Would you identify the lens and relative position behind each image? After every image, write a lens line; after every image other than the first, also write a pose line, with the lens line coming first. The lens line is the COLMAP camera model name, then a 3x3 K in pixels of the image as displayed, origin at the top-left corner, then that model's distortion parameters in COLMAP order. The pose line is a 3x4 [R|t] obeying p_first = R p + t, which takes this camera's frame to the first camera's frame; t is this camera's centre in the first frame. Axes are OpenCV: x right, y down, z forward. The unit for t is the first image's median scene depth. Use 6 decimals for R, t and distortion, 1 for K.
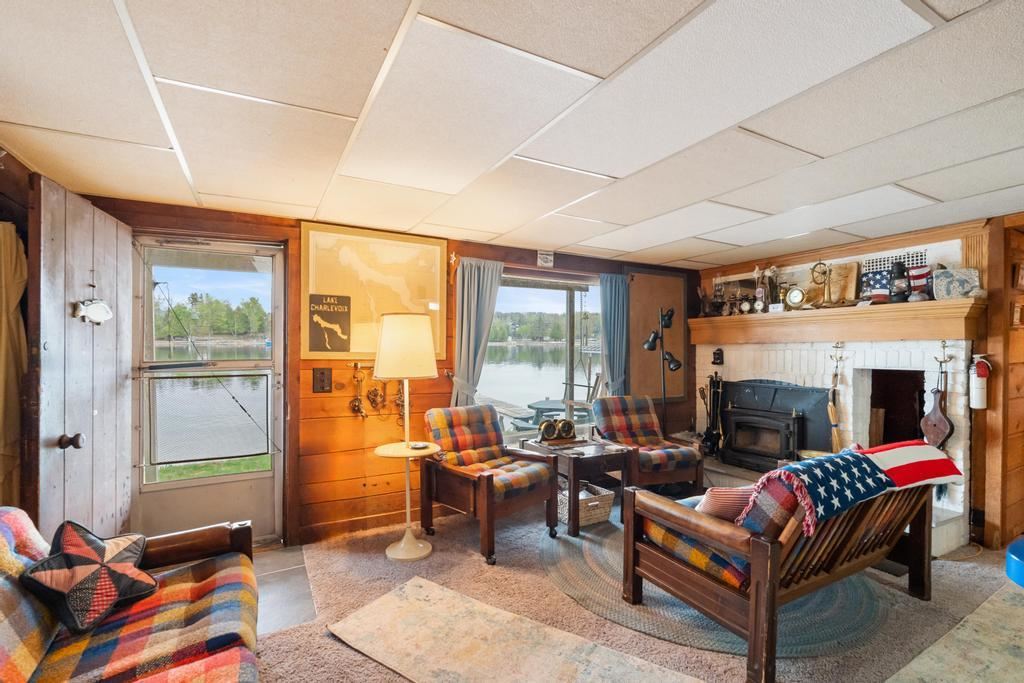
lens RADIAL K [[457.2, 0, 508.0], [0, 457.2, 348.8], [0, 0, 1]] dist [-0.003981, -0.000109]
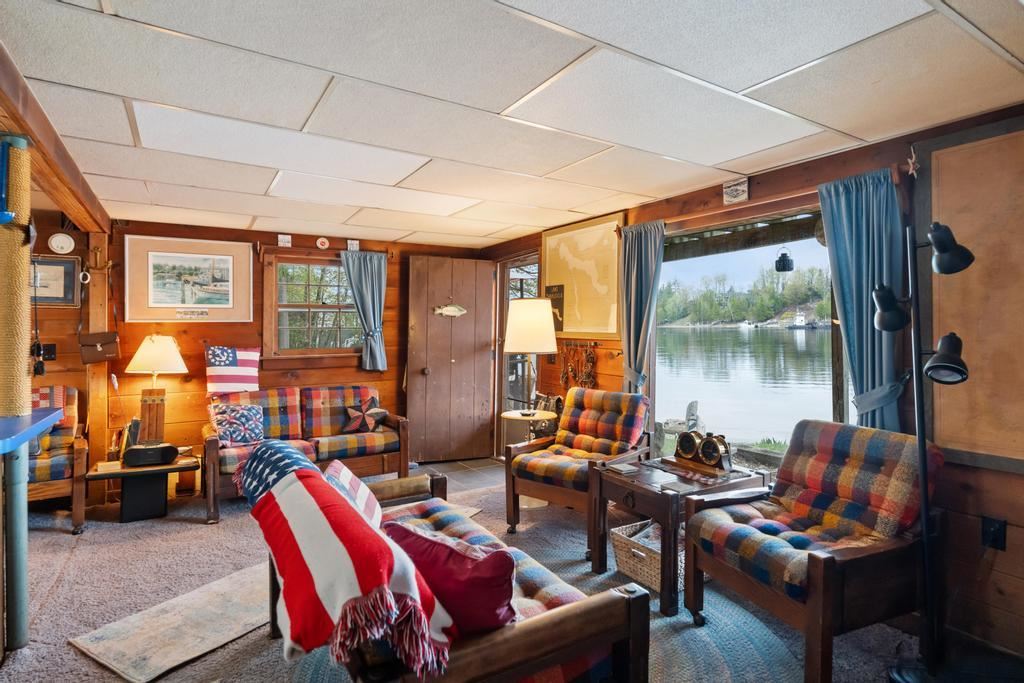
lens RADIAL K [[531.1, 0, 516.3], [0, 531.1, 326.8], [0, 0, 1]] dist [0.018203, -0.000032]
pose [[0.053564, -0.010058, -0.998514, 1.000484], [-0.014389, 0.999838, -0.010843, 0.011319], [0.998461, 0.014948, 0.053410, 0.789354]]
